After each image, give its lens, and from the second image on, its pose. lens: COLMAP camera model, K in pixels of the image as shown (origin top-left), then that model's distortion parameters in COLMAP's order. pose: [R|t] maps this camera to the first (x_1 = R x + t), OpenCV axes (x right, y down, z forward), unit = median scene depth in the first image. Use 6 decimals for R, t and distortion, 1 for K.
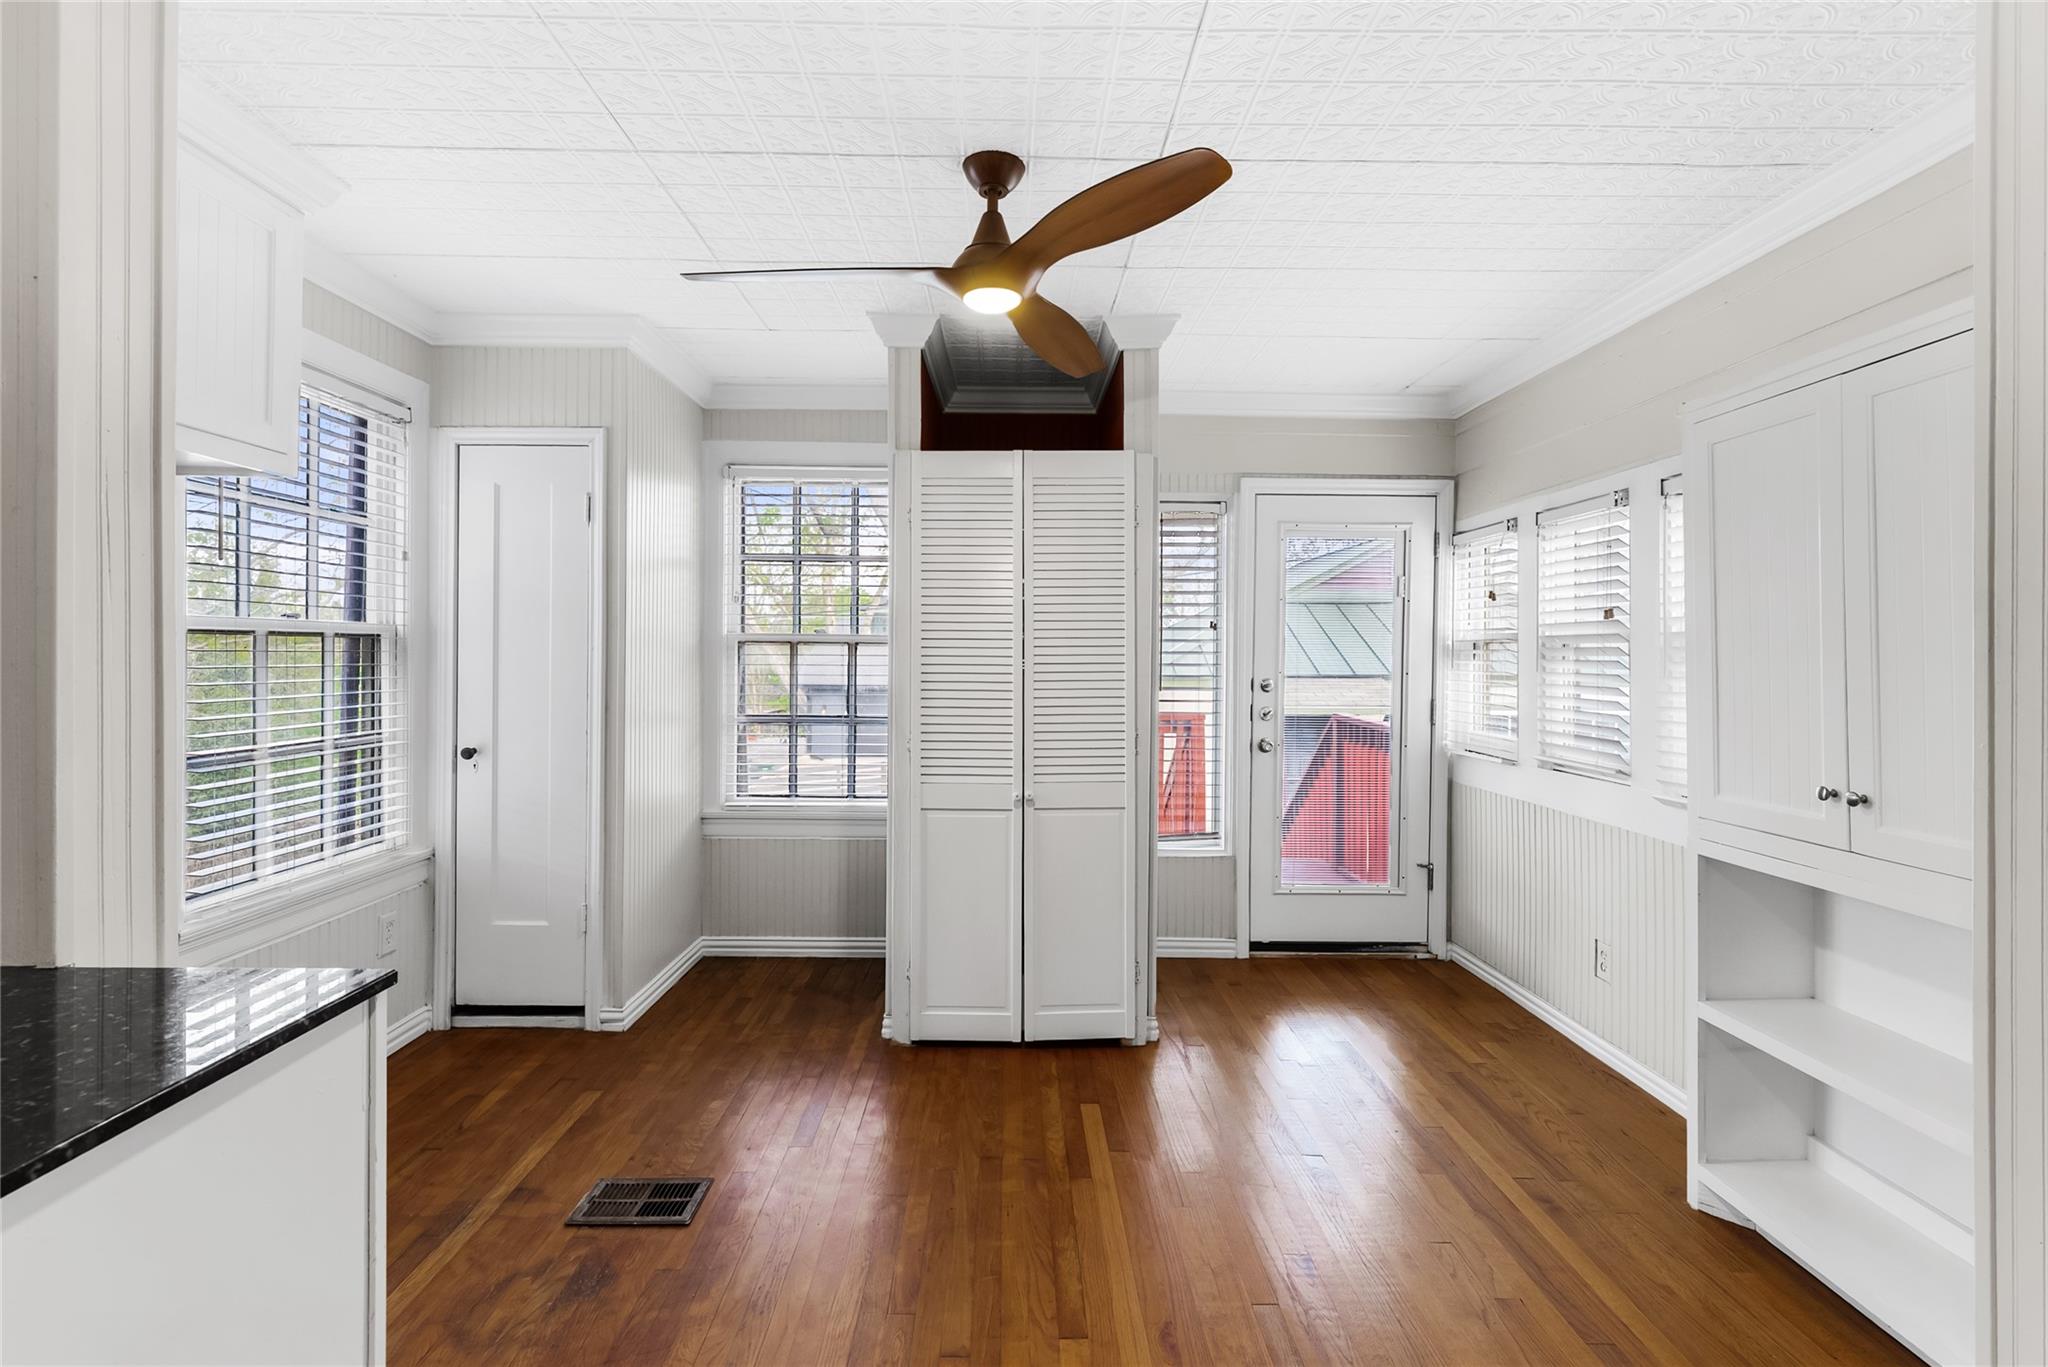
lens RADIAL K [[937.0, 0, 1005.1], [0, 937.0, 643.7], [0, 0, 1]] dist [-0.000296, -0.000098]
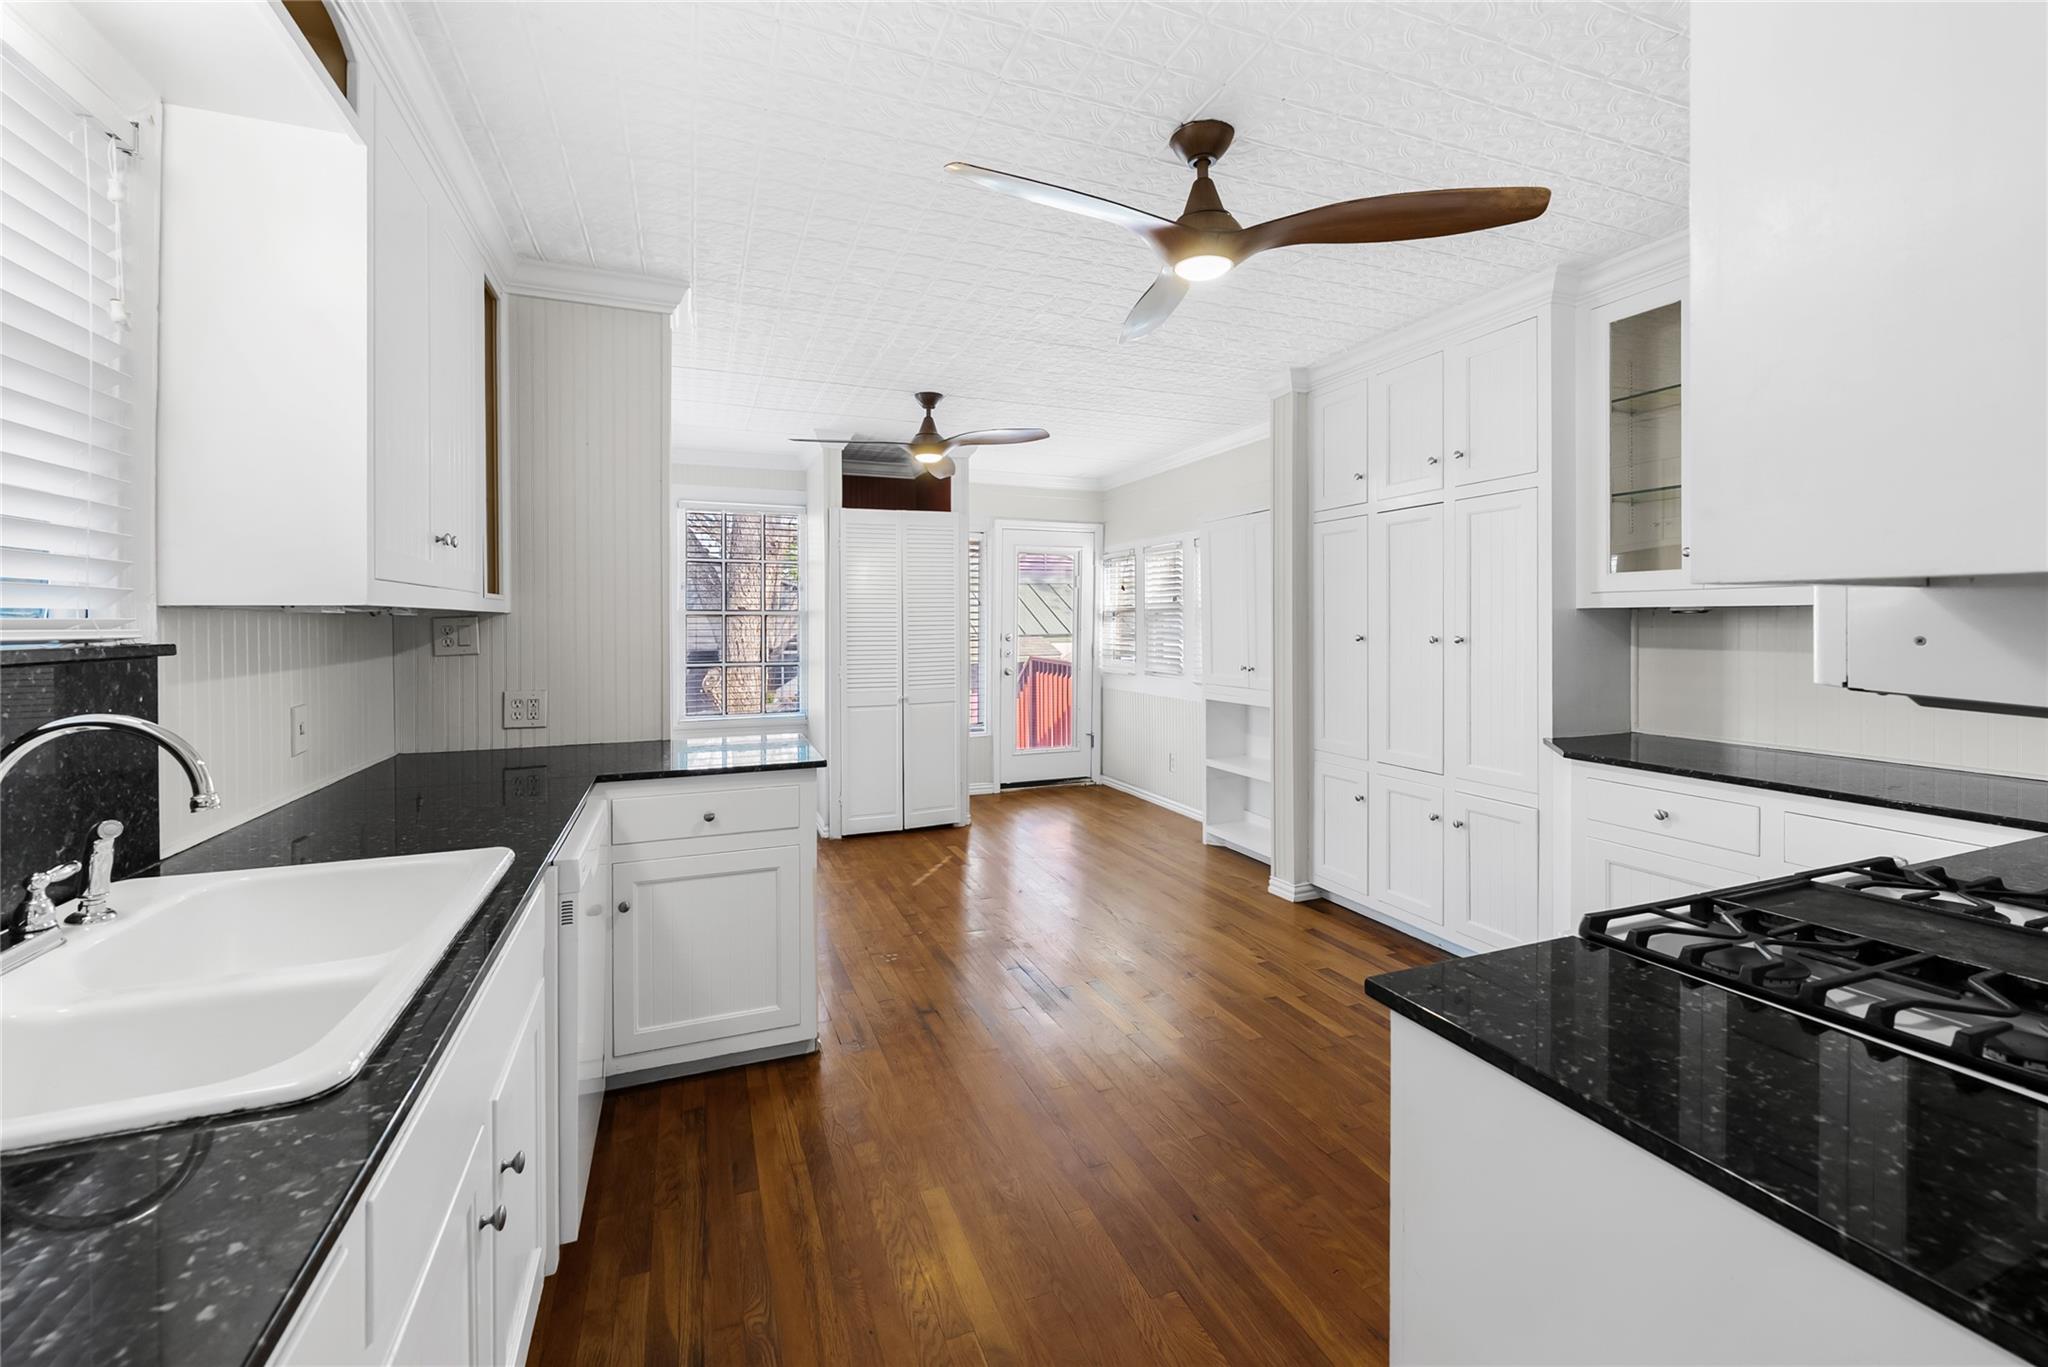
lens RADIAL K [[815.4, 0, 1010.9], [0, 815.4, 619.0], [0, 0, 1]] dist [-0.002817, -0.000278]
pose [[0.933626, -0.008291, 0.358154, -0.296880], [0.004589, 0.999927, 0.011184, -0.008319], [-0.358221, -0.008798, 0.933596, -0.482964]]
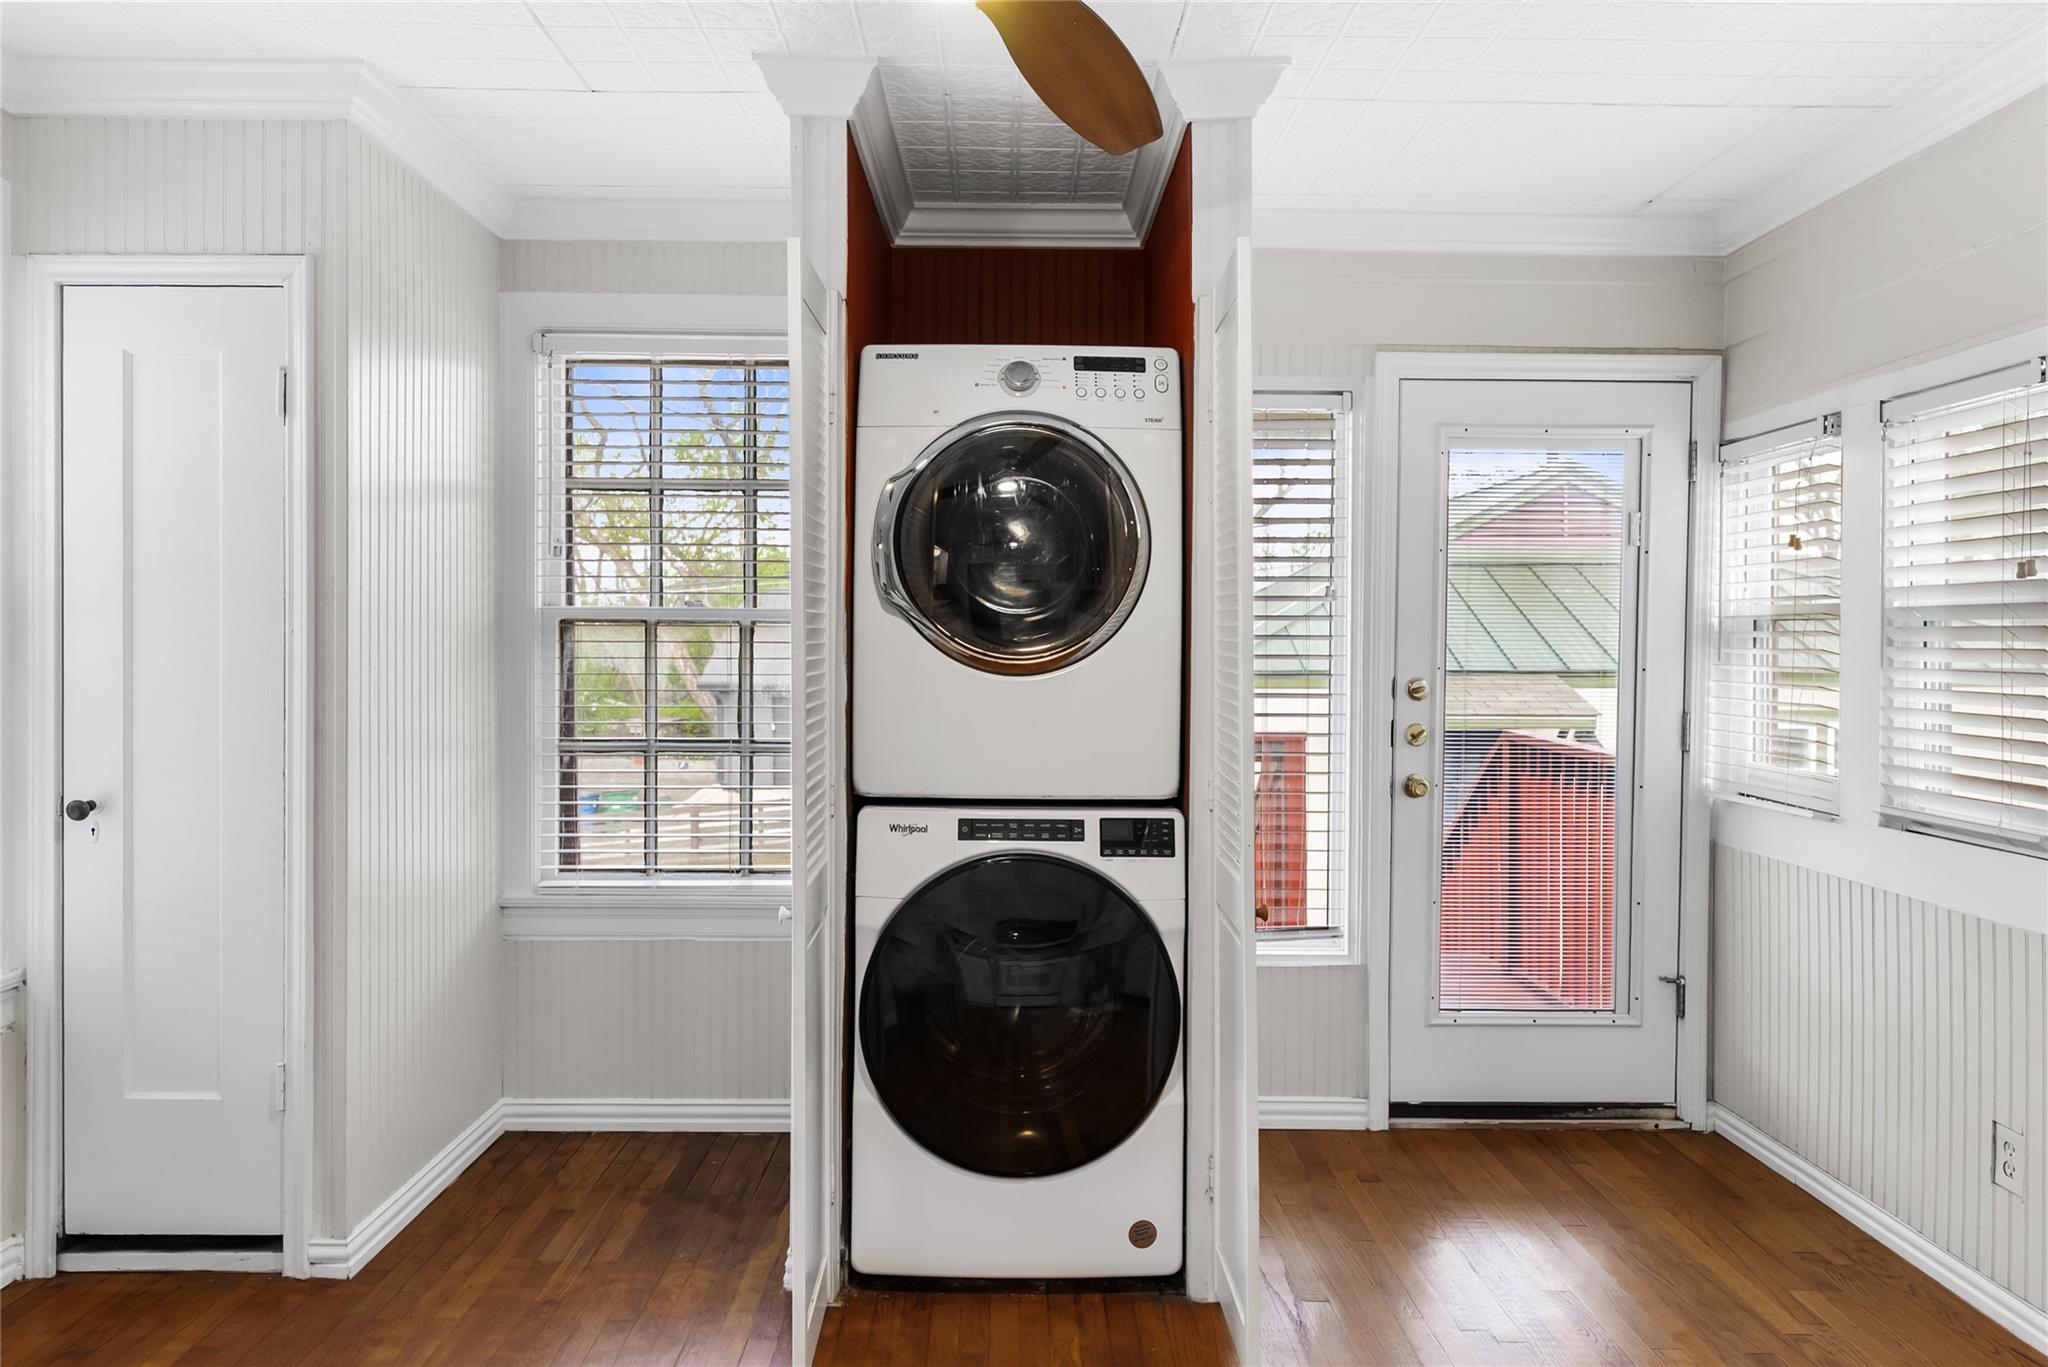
lens RADIAL K [[1334.4, 0, 1012.8], [0, 1334.4, 645.2], [0, 0, 1]] dist [0.008616, 0.003026]
pose [[0.999943, -0.001977, 0.010486, 0.003767], [0.001818, 0.999884, 0.015109, 0.001600], [-0.010514, -0.015089, 0.999831, 0.136717]]
